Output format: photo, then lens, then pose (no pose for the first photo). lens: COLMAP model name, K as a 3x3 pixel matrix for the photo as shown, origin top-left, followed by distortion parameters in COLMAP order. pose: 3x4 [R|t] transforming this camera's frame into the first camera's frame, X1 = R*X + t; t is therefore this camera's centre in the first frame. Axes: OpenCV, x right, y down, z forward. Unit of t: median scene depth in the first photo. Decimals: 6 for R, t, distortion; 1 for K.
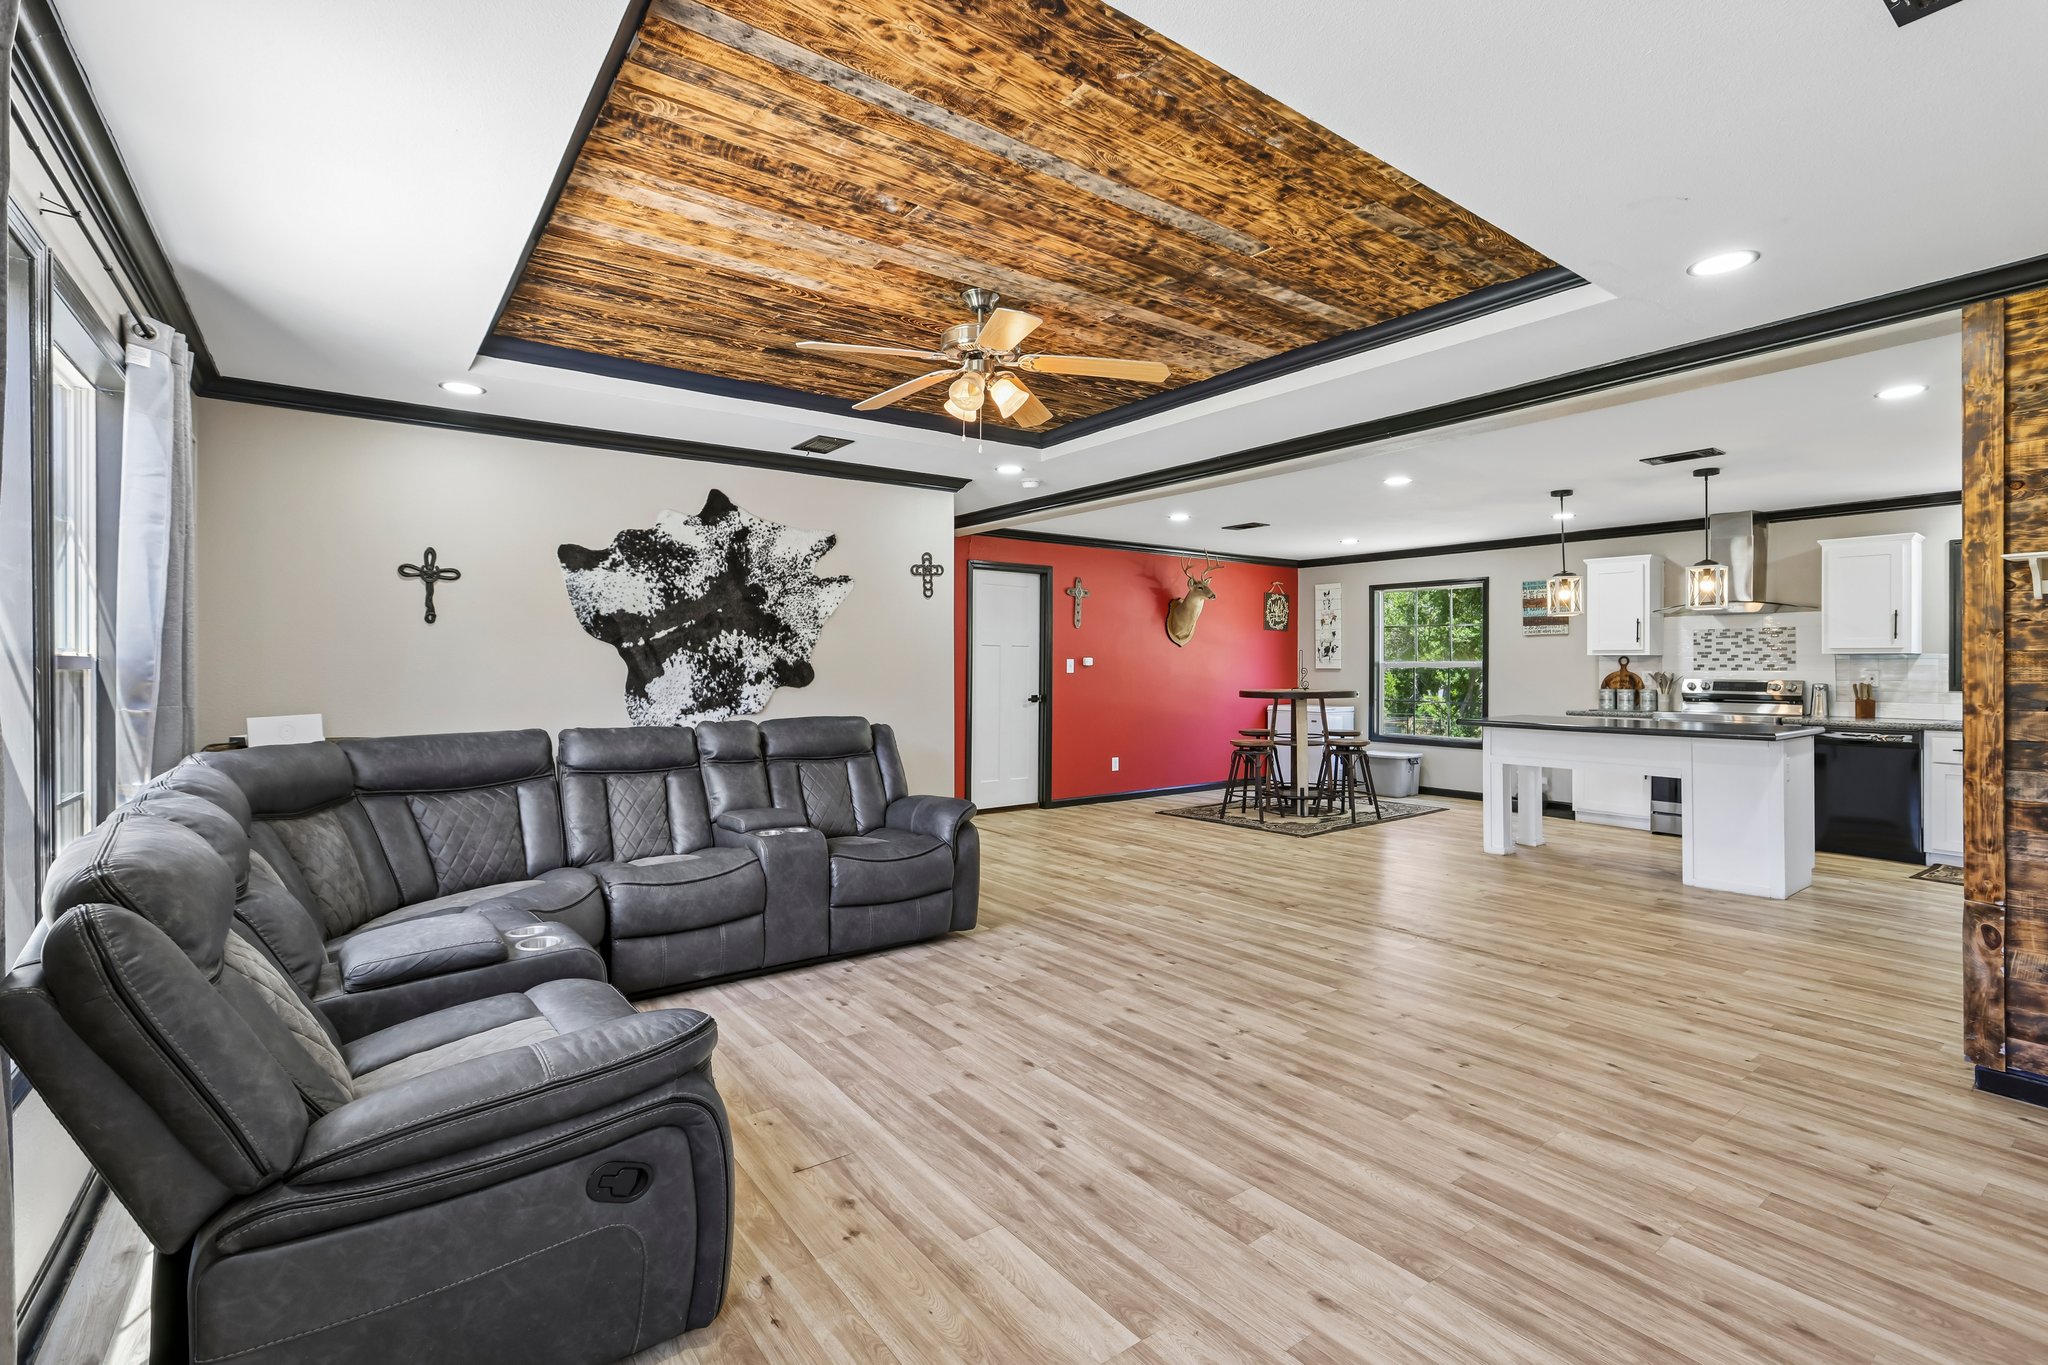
lens RADIAL K [[921.4, 0, 1037.3], [0, 921.4, 676.7], [0, 0, 1]] dist [-0.015622, 0.008668]
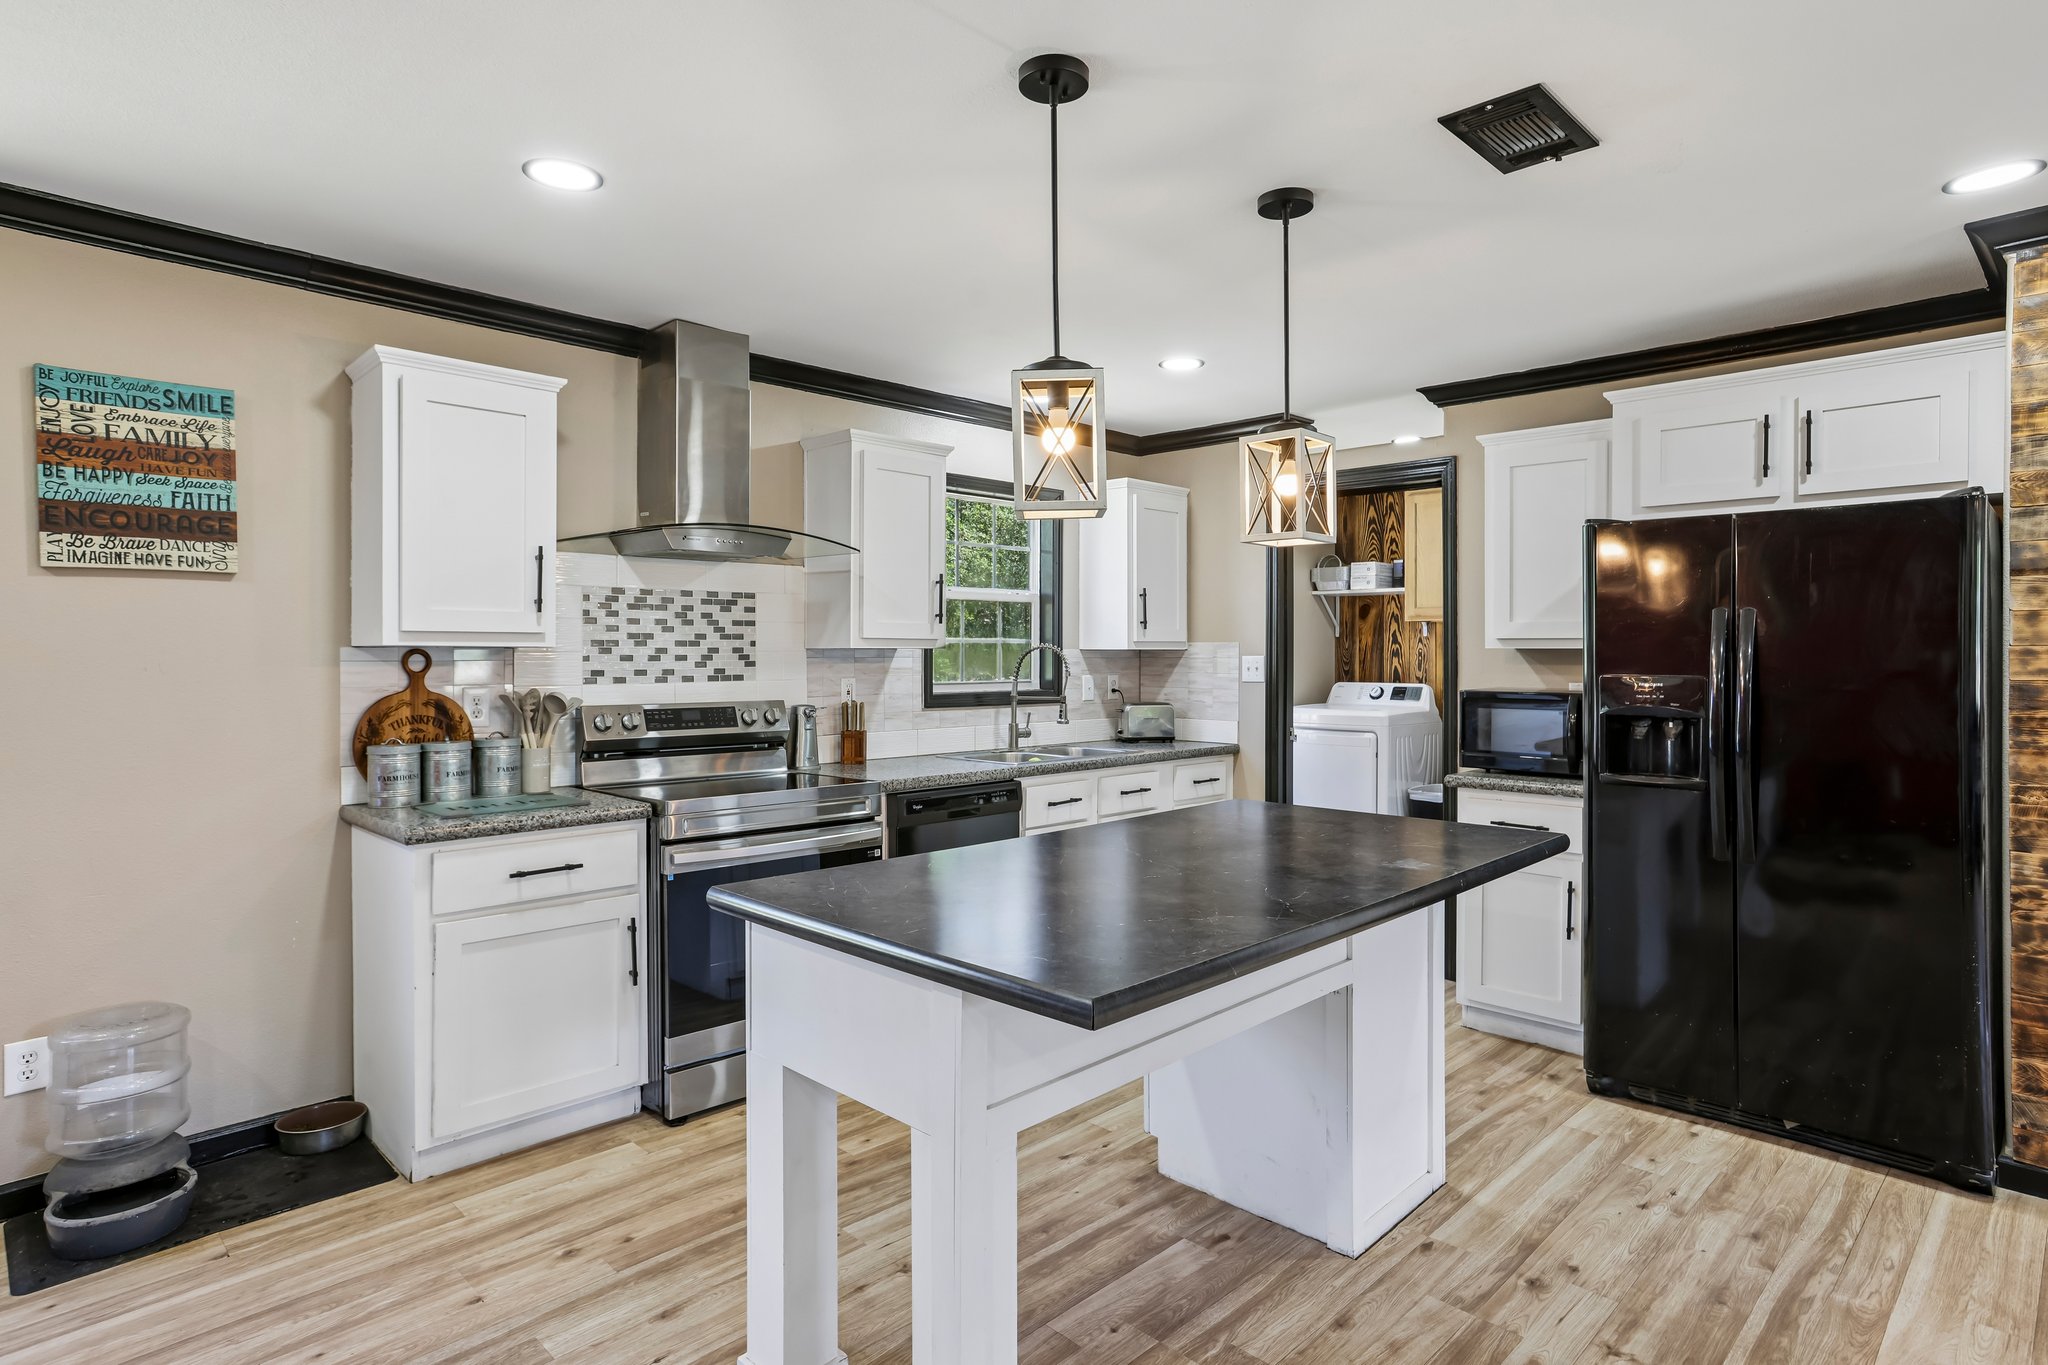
lens RADIAL K [[1106.2, 0, 1018.3], [0, 1106.2, 653.0], [0, 0, 1]] dist [0.003644, 0.007593]
pose [[-0.139487, -0.005487, 0.990209, 0.201684], [0.010131, 0.999924, 0.006968, -0.023220], [-0.990172, 0.011003, -0.139421, 0.898387]]
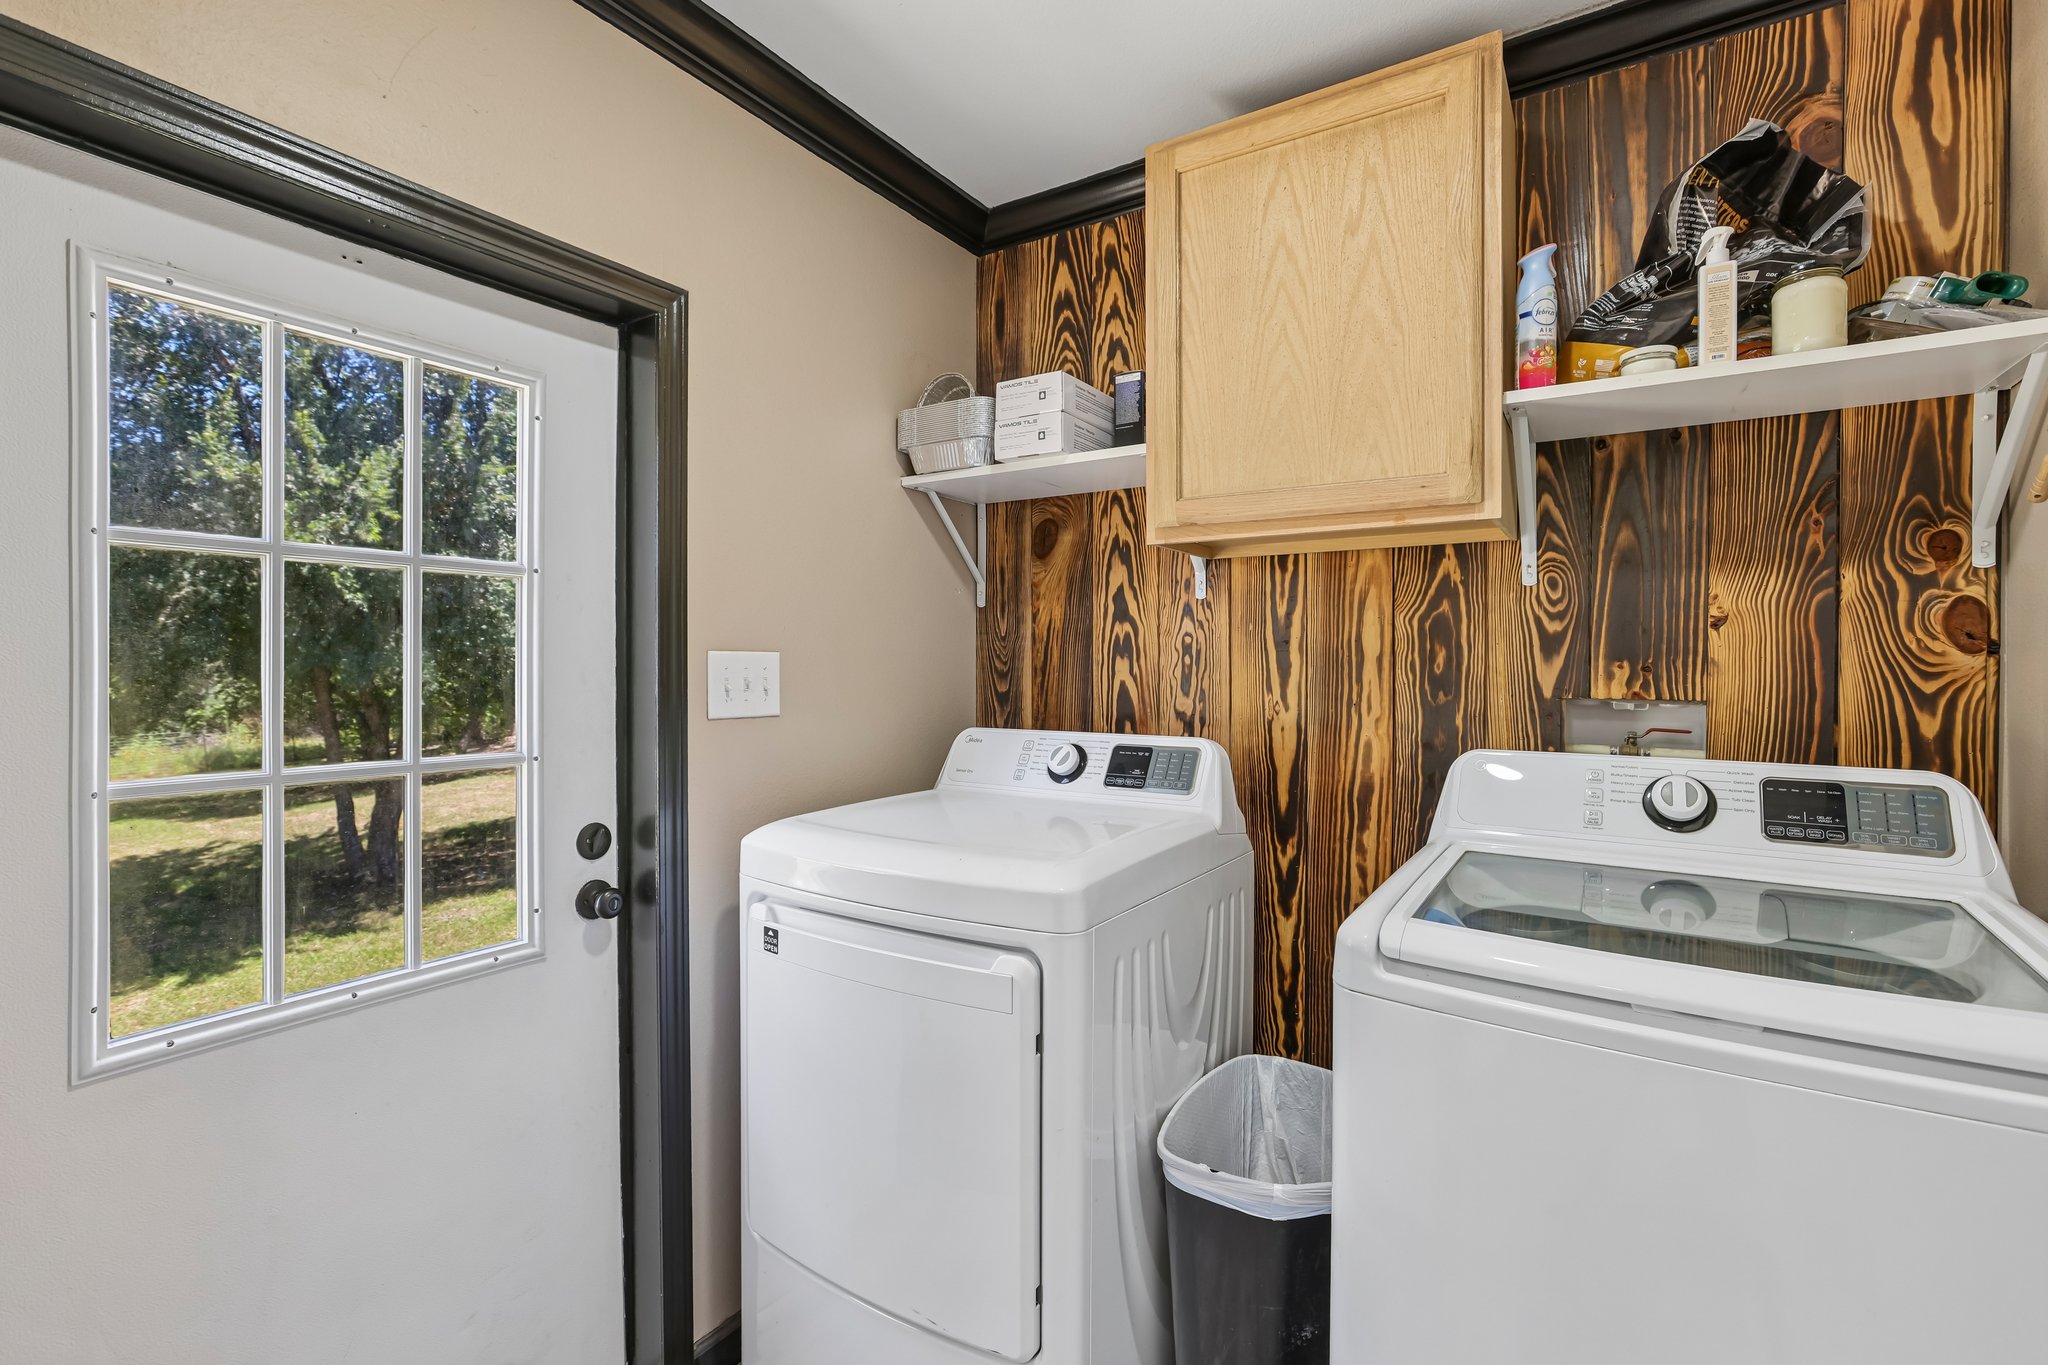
lens RADIAL K [[921.4, 0, 1019.4], [0, 921.4, 664.8], [0, 0, 1]] dist [-0.015622, 0.008668]
pose [[-0.339997, -0.007055, 0.940400, 0.829431], [0.009821, 0.999891, 0.011052, -0.011249], [-0.940375, 0.012993, -0.339891, 0.577467]]
